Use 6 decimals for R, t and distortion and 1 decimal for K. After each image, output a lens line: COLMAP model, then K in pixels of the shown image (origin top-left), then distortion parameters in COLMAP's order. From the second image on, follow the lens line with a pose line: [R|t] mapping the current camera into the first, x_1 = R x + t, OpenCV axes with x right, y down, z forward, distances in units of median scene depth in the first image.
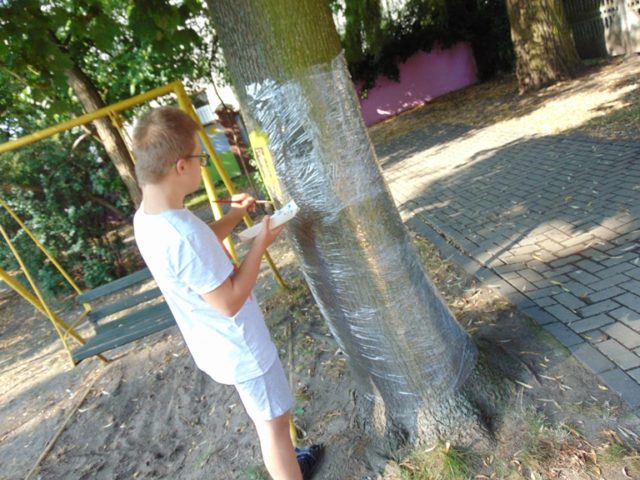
lens RADIAL K [[476.9, 0, 320.0], [0, 476.9, 240.0], [0, 0, 1]] dist [-0.012121, 0.042832]
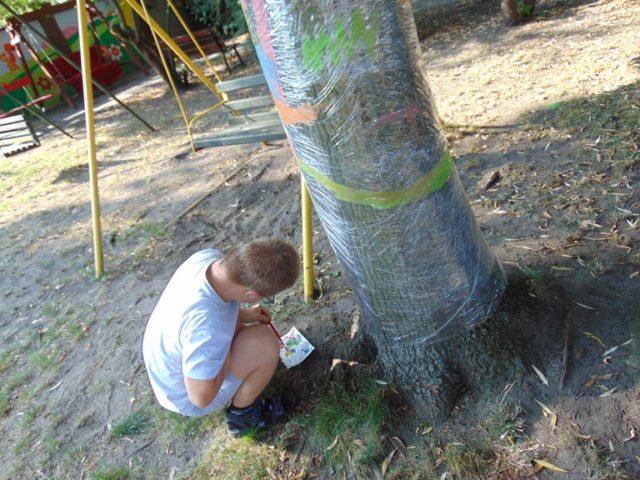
lens RADIAL K [[476.9, 0, 320.0], [0, 476.9, 240.0], [0, 0, 1]] dist [-0.012121, 0.042832]
pose [[0.829359, 0.370398, -0.418292, 0.251079], [-0.151009, 0.869408, 0.470452, -0.115384], [0.537921, -0.327008, 0.776985, 0.209792]]
